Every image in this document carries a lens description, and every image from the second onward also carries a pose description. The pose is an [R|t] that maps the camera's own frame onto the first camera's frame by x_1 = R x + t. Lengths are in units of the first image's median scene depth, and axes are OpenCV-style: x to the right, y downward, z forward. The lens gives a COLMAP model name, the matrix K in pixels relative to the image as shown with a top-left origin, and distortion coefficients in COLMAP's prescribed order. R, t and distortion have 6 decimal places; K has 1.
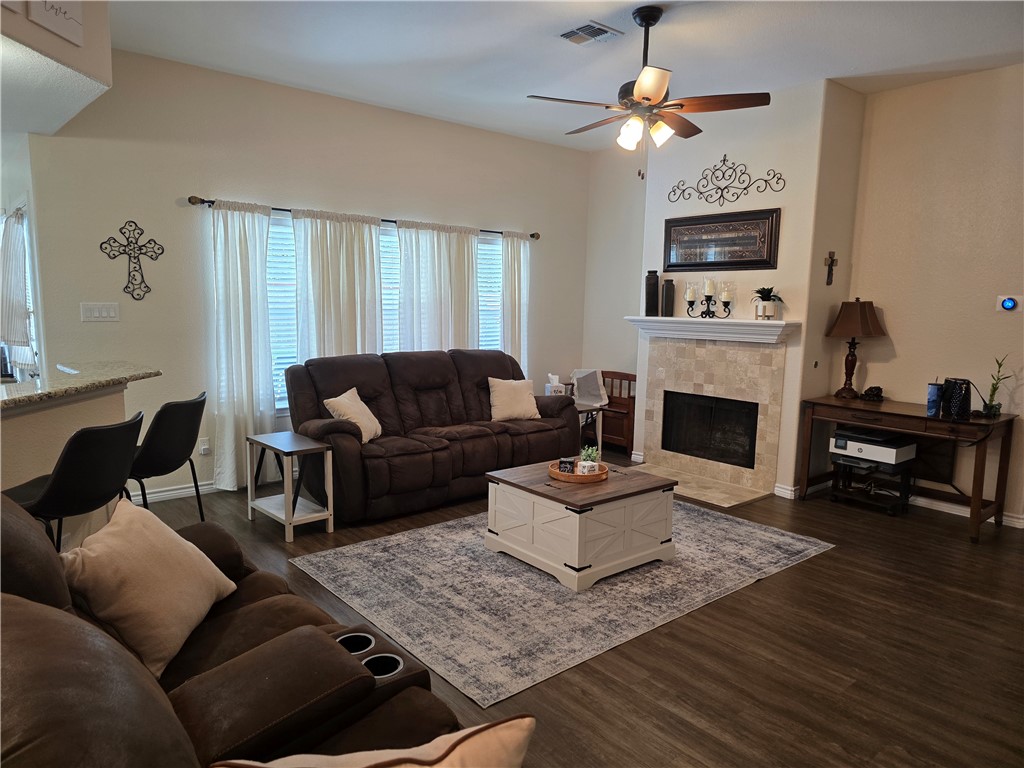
lens RADIAL K [[691.0, 0, 512.1], [0, 691.0, 392.2], [0, 0, 1]] dist [0.055261, -0.048718]
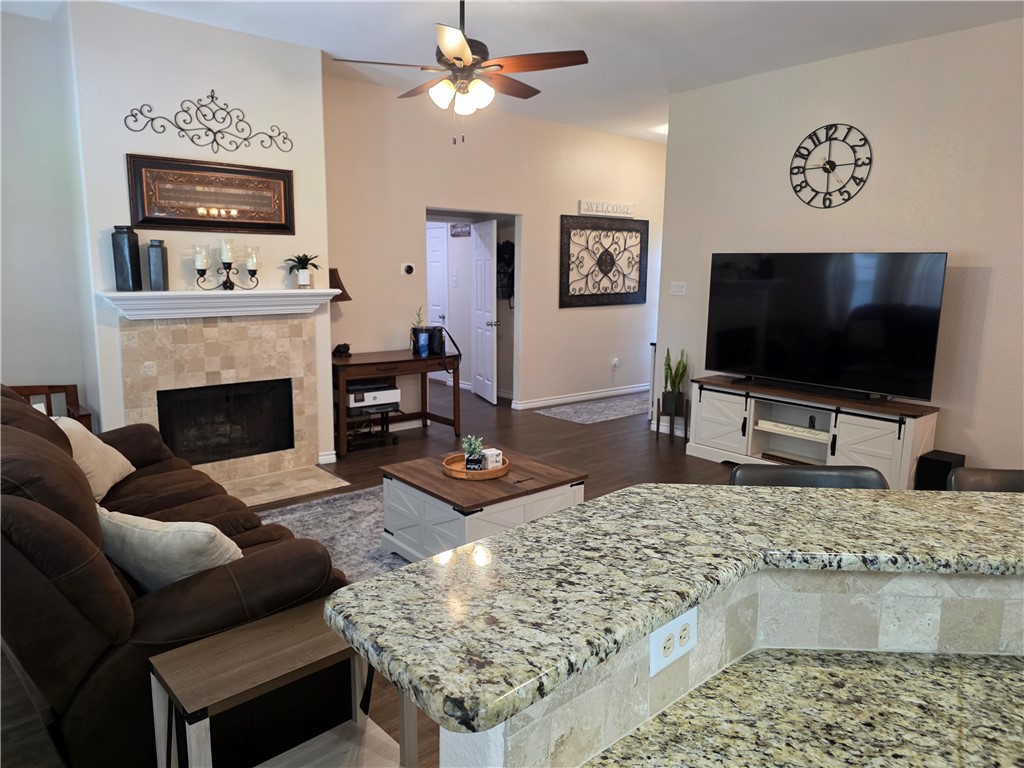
lens RADIAL K [[691.0, 0, 510.1], [0, 691.0, 376.3], [0, 0, 1]] dist [0.055261, -0.048718]
pose [[0.000097, -0.171174, 0.985241, -0.578161], [0.127339, 0.977222, 0.169768, -0.109631], [-0.991859, 0.125443, 0.021892, 0.694918]]
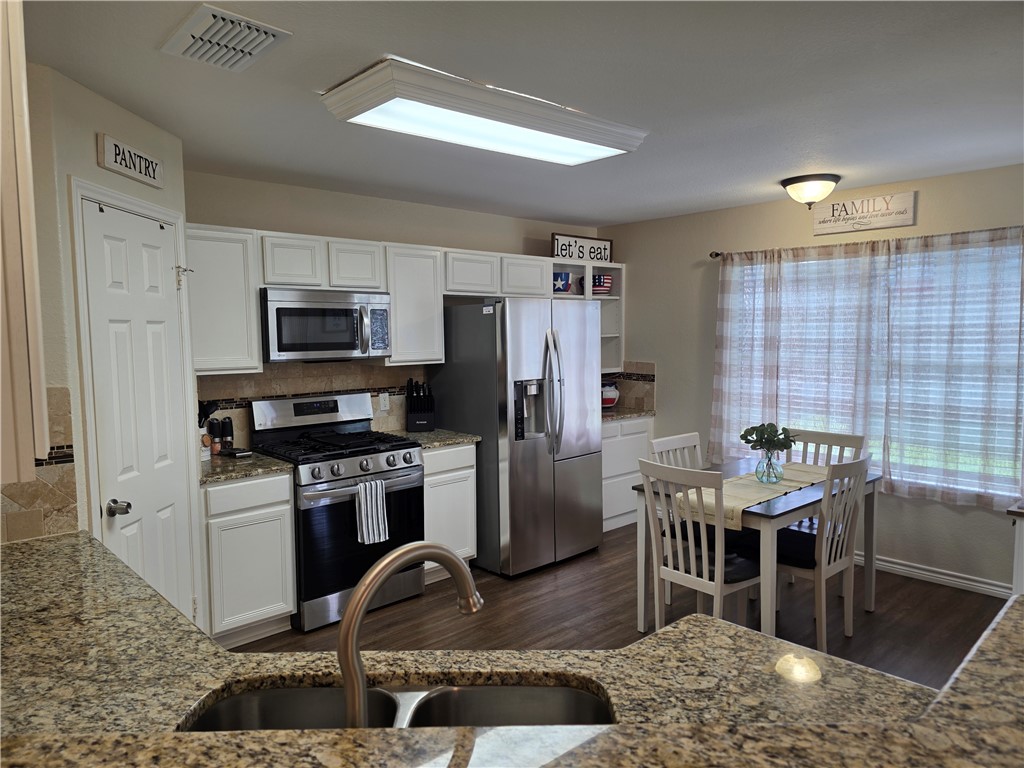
lens RADIAL K [[691.0, 0, 511.4], [0, 691.0, 384.8], [0, 0, 1]] dist [0.055261, -0.048718]
pose [[0.044120, 0.060090, -0.997217, -0.226303], [-0.126172, 0.990532, 0.054105, -0.085899], [0.991027, 0.123434, 0.051284, 0.520078]]
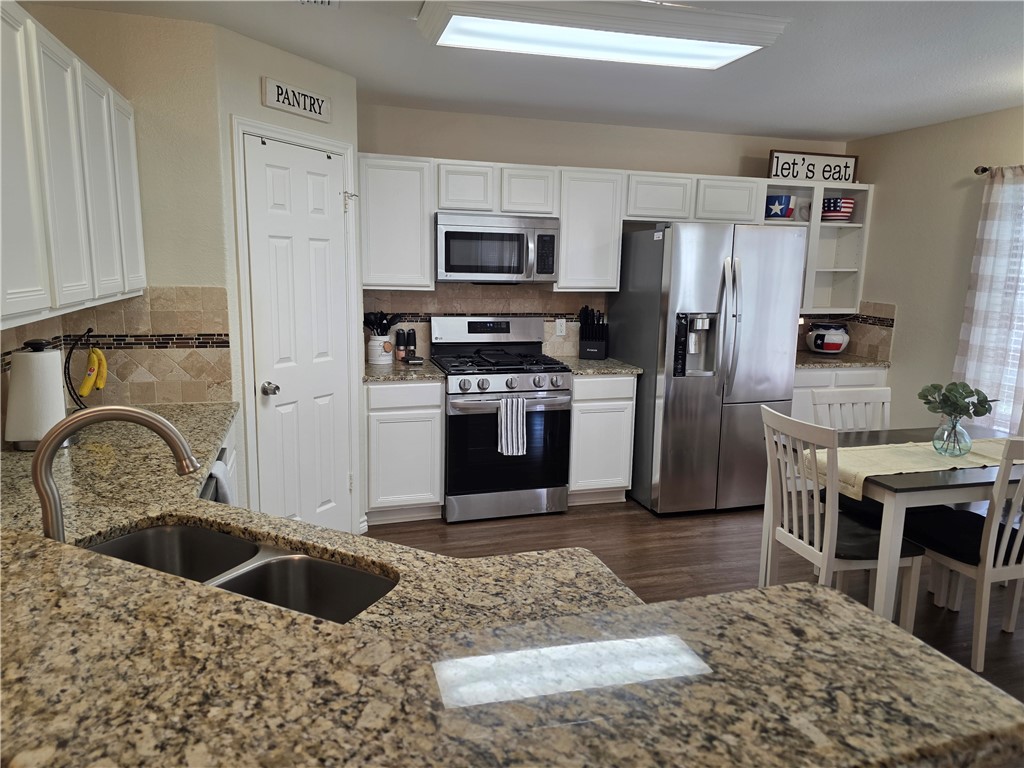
lens RADIAL K [[691.0, 0, 519.5], [0, 691.0, 383.5], [0, 0, 1]] dist [0.055261, -0.048718]
pose [[-0.396720, 0.131663, -0.908448, -0.256872], [-0.154124, 0.966056, 0.207318, -0.103228], [0.904908, 0.222260, -0.362962, 0.697972]]
